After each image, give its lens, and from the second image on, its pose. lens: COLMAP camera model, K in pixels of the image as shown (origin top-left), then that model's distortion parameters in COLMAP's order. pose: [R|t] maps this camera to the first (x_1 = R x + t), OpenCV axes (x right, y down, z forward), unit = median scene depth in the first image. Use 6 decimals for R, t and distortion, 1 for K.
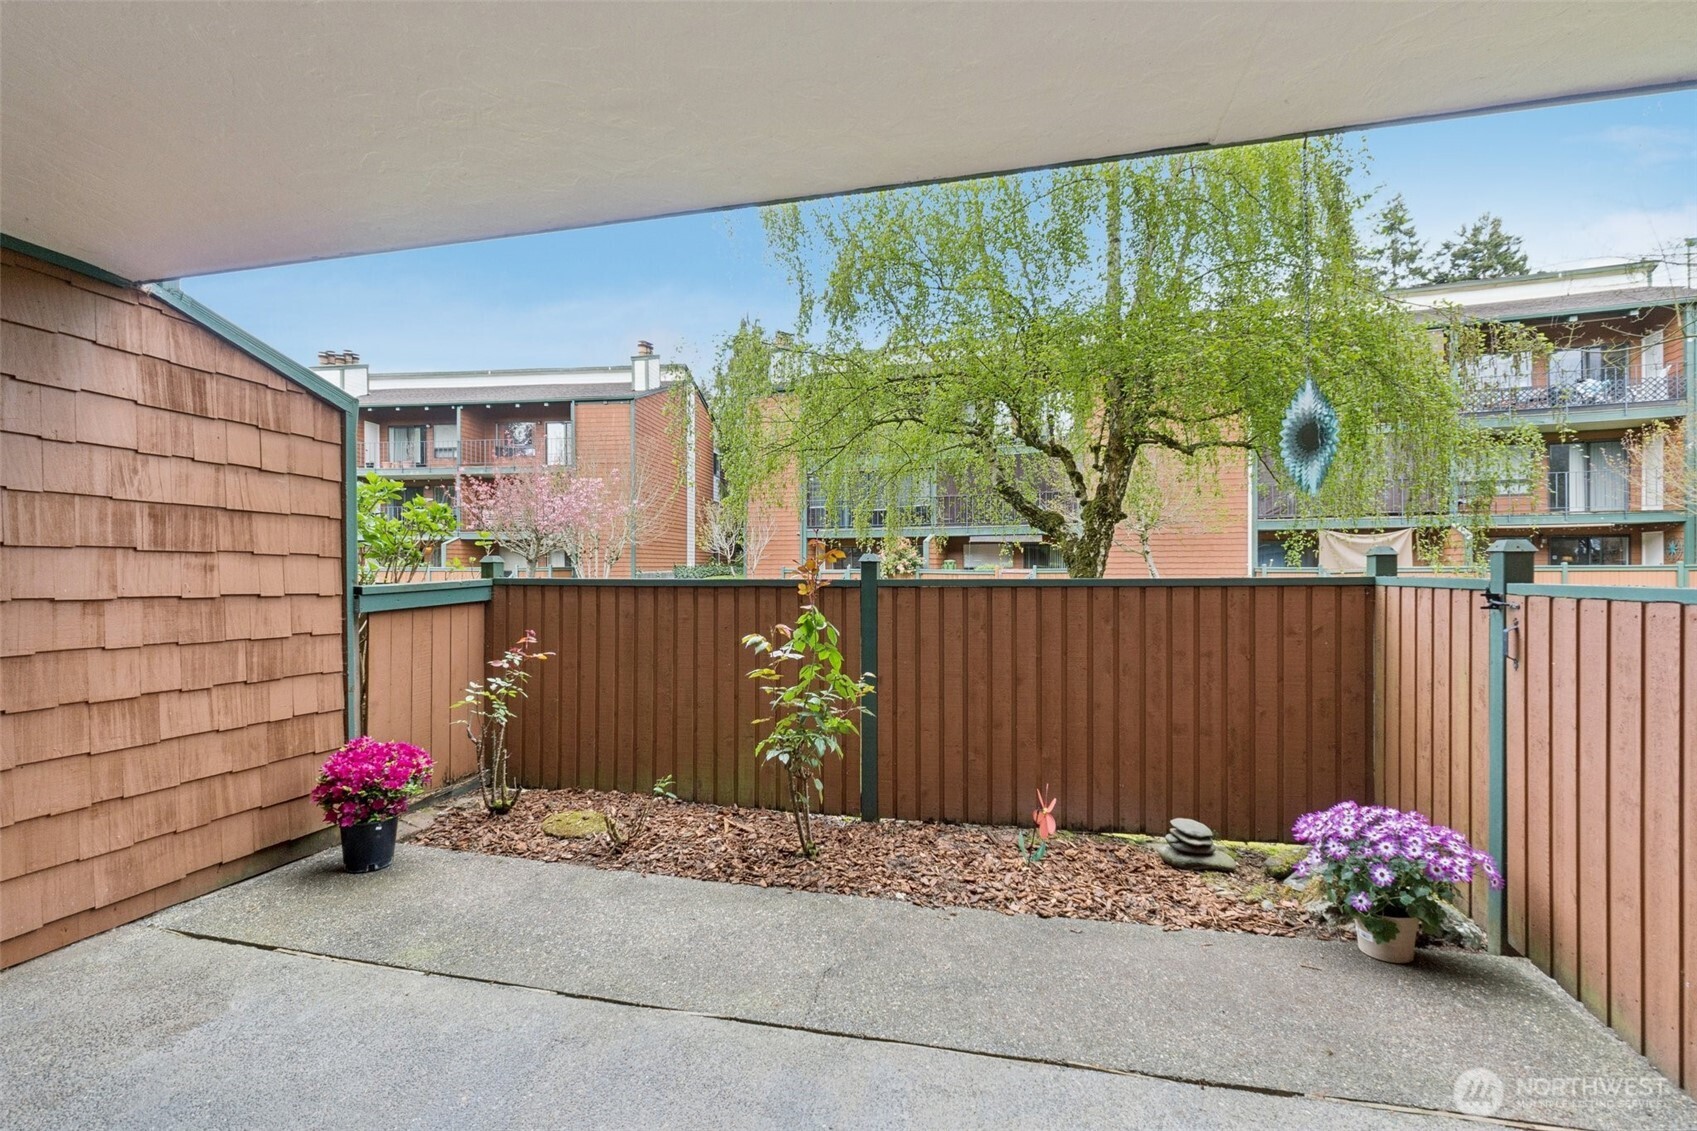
lens RADIAL K [[758.3, 0, 848.5], [0, 758.3, 565.5], [0, 0, 1]] dist [-0.000276, -0.000110]
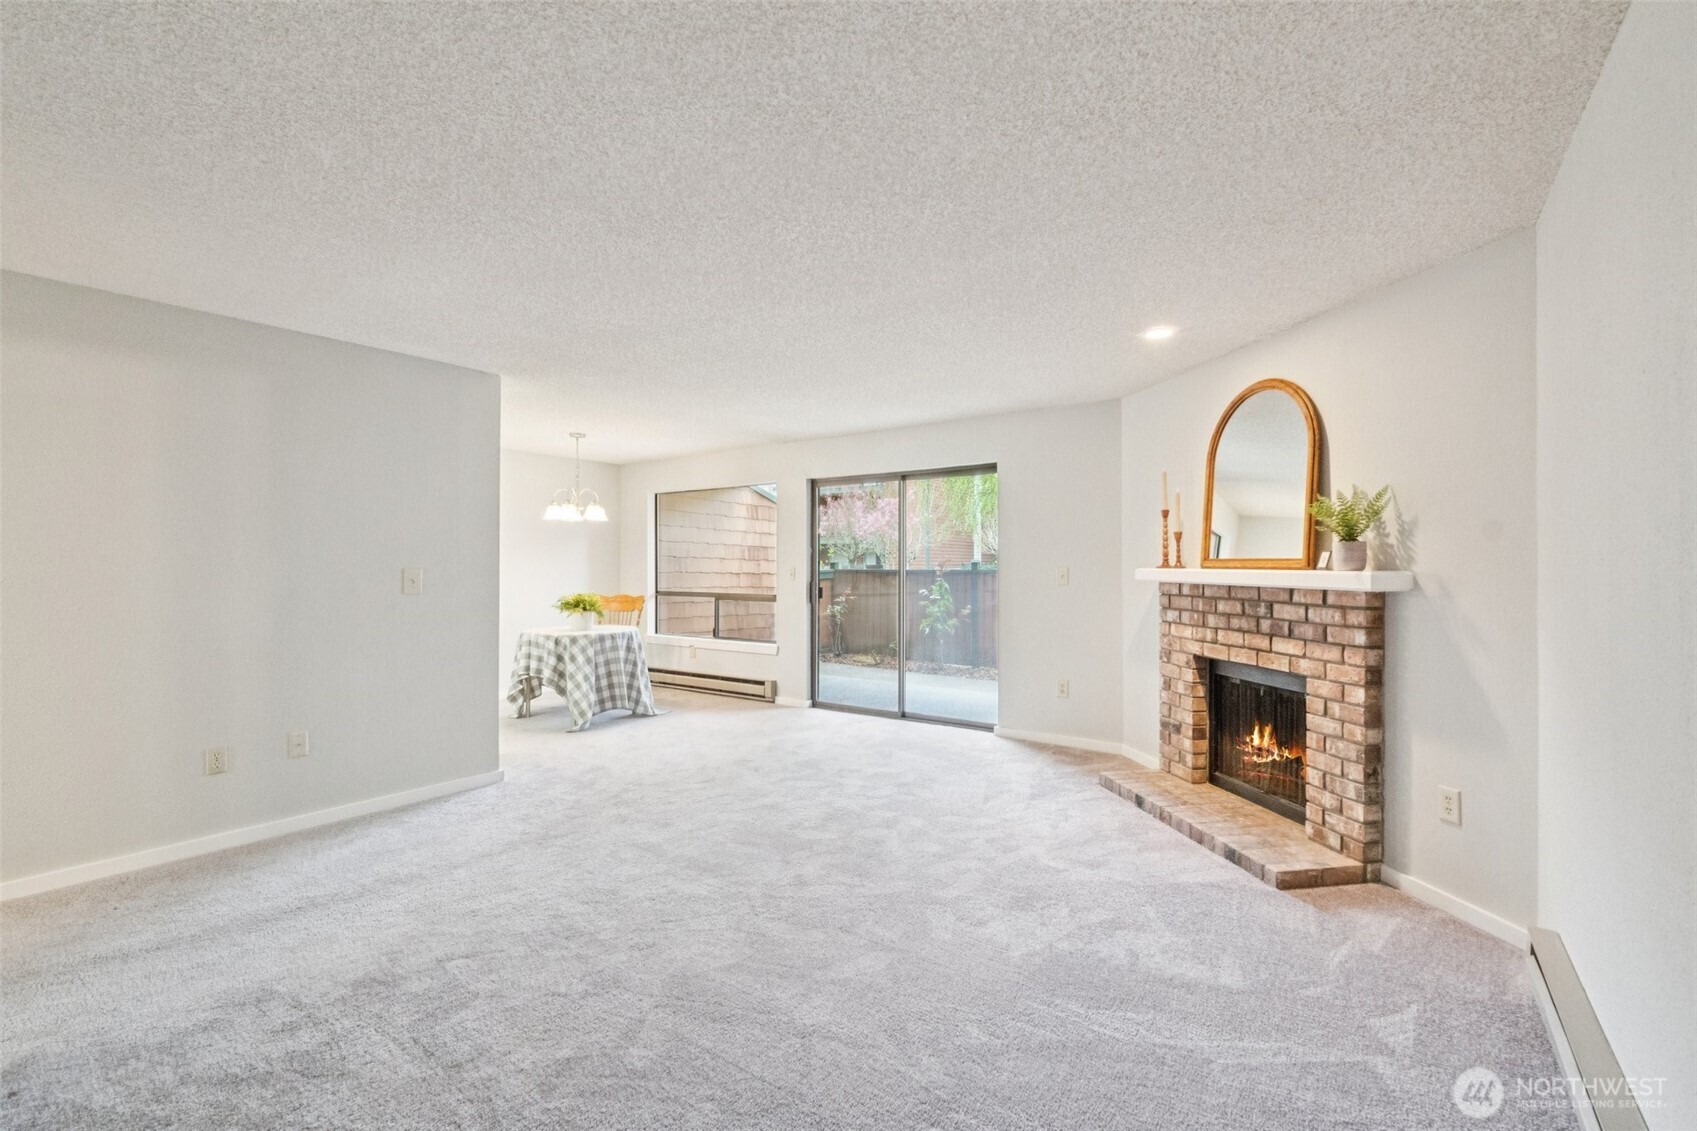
lens RADIAL K [[758.3, 0, 848.5], [0, 758.3, 565.5], [0, 0, 1]] dist [-0.000276, -0.000110]
pose [[0.920482, 0.002288, -0.390779, 0.637590], [-0.001564, 0.999996, 0.002173, -0.001063], [0.390783, -0.001389, 0.920482, -1.486621]]
